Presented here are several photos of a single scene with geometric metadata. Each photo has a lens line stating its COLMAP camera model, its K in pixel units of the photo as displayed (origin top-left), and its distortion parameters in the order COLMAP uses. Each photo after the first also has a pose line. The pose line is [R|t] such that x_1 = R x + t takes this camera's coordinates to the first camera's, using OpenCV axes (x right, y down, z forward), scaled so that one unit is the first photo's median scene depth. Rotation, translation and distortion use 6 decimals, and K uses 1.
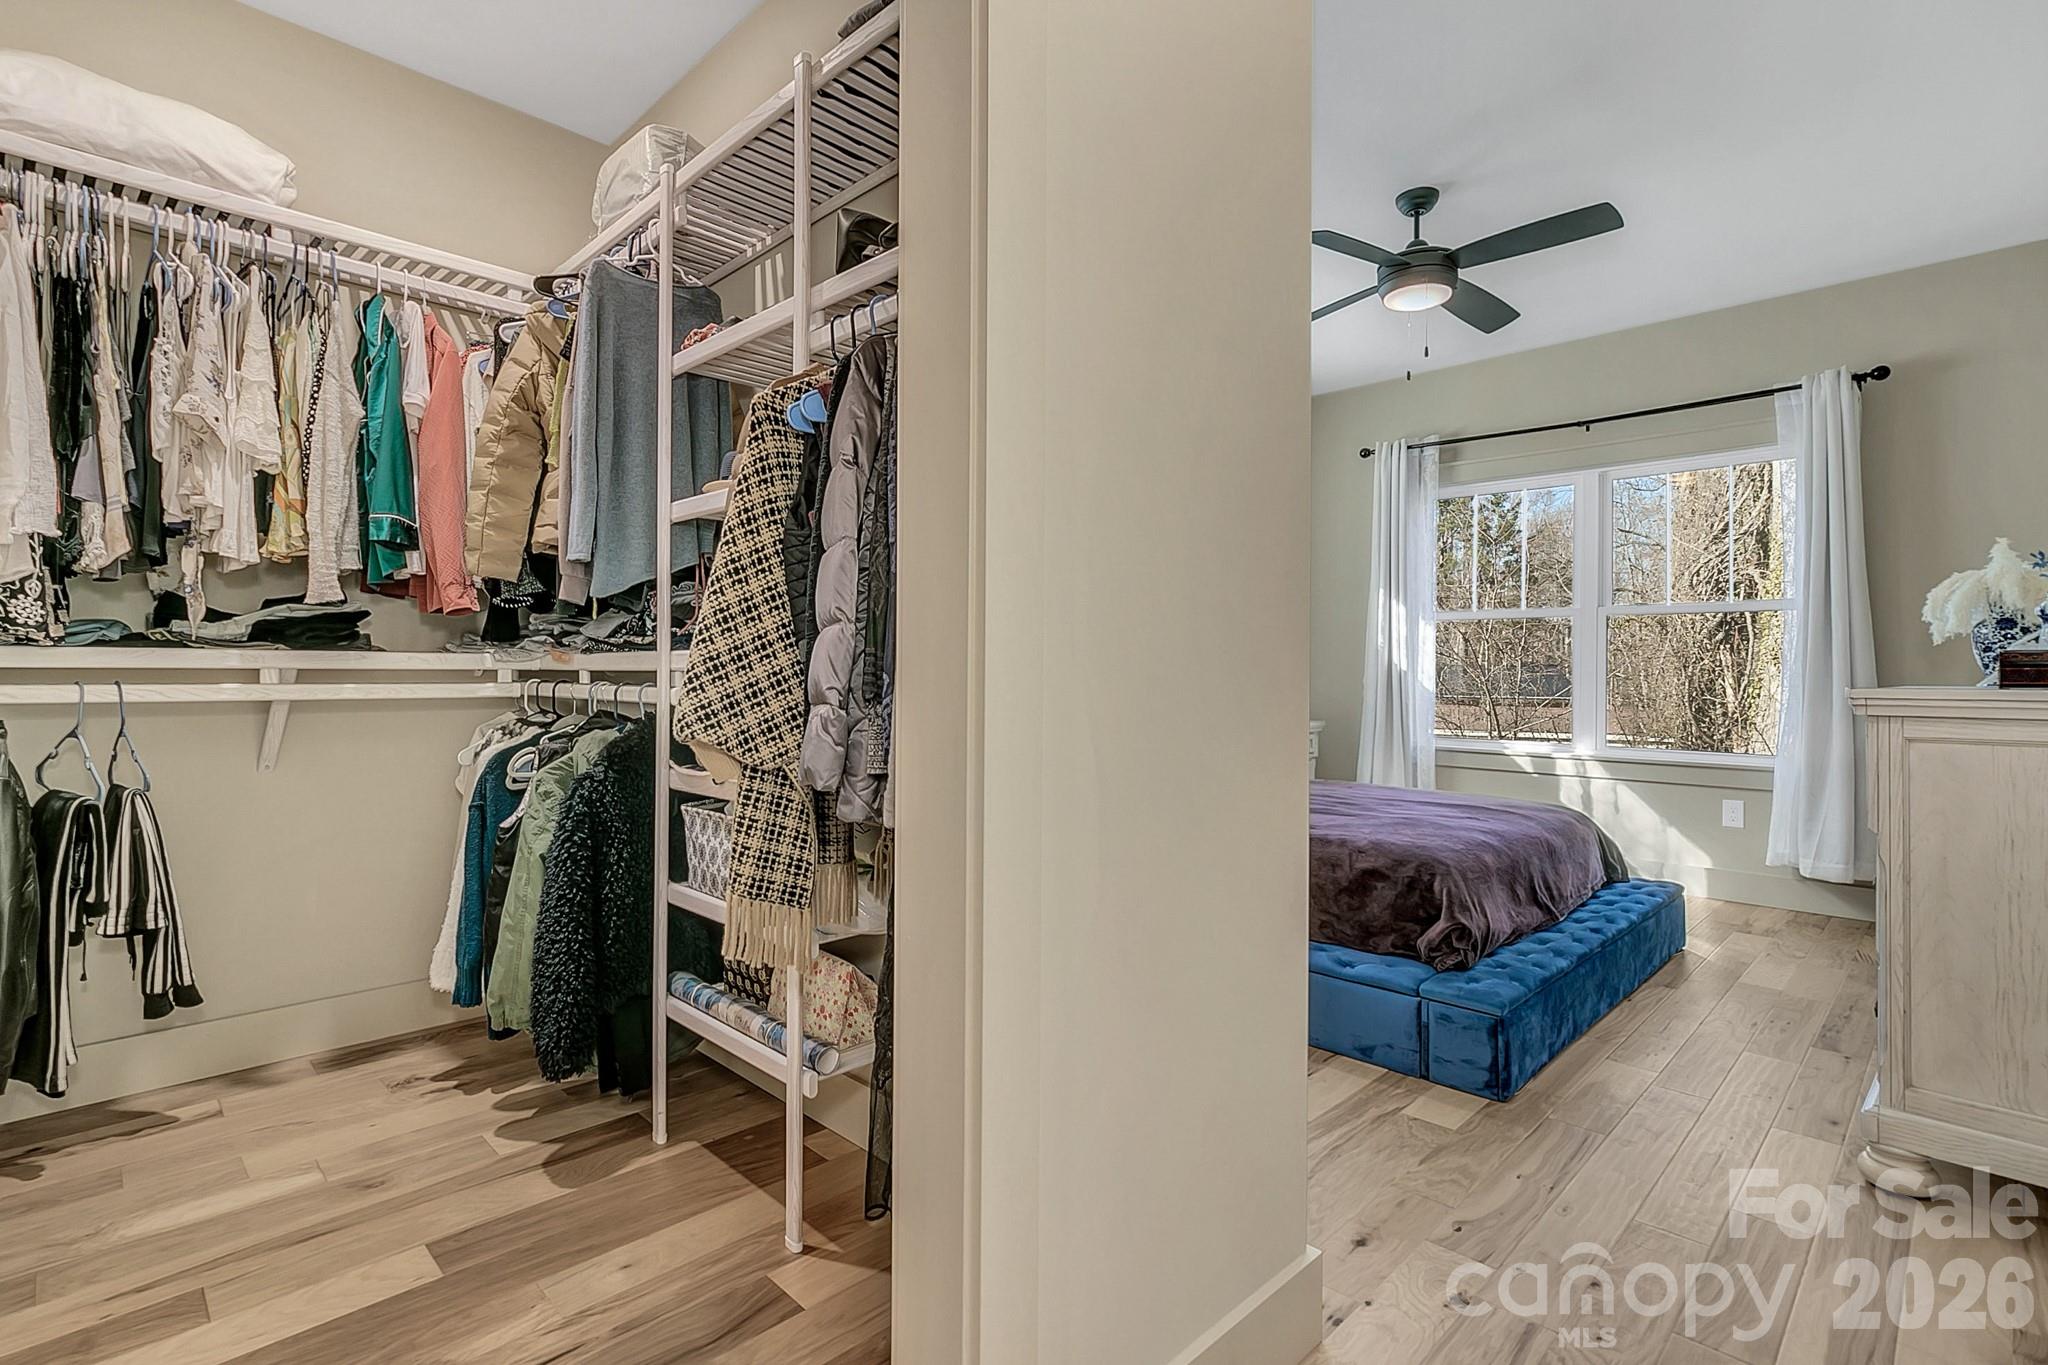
lens RADIAL K [[939.3, 0, 1024.9], [0, 939.3, 665.3], [0, 0, 1]] dist [0.004764, -0.000012]
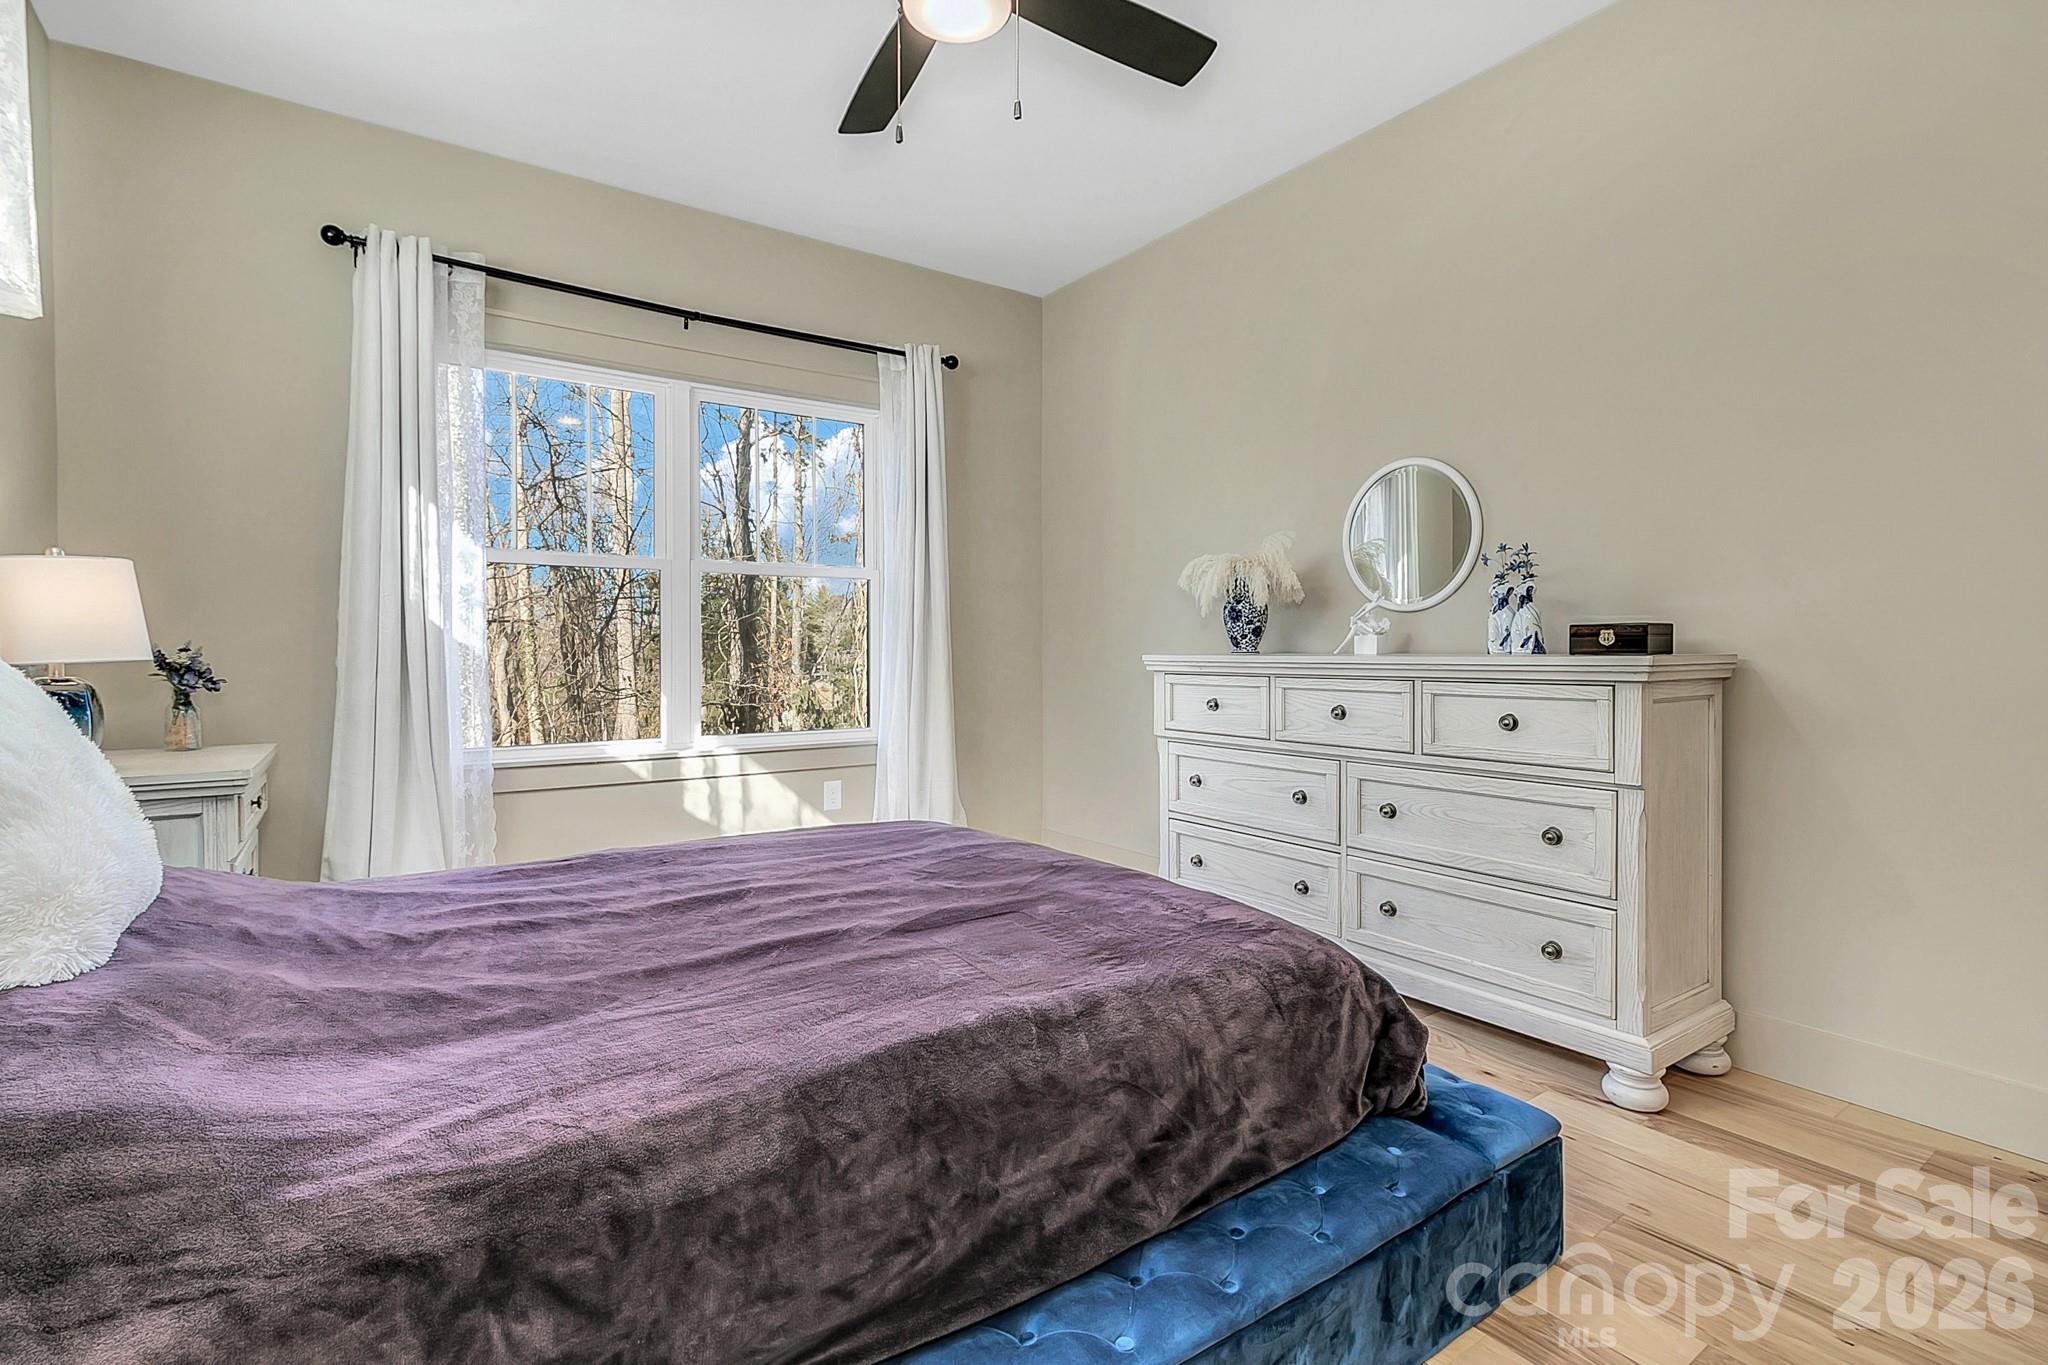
lens RADIAL K [[984.9, 0, 1028.9], [0, 984.9, 663.1], [0, 0, 1]] dist [0.000689, -0.000202]
pose [[0.162159, -0.020387, 0.986554, -0.197836], [-0.003374, 0.999769, 0.021215, 0.007252], [-0.986759, -0.006769, 0.162053, 0.749368]]
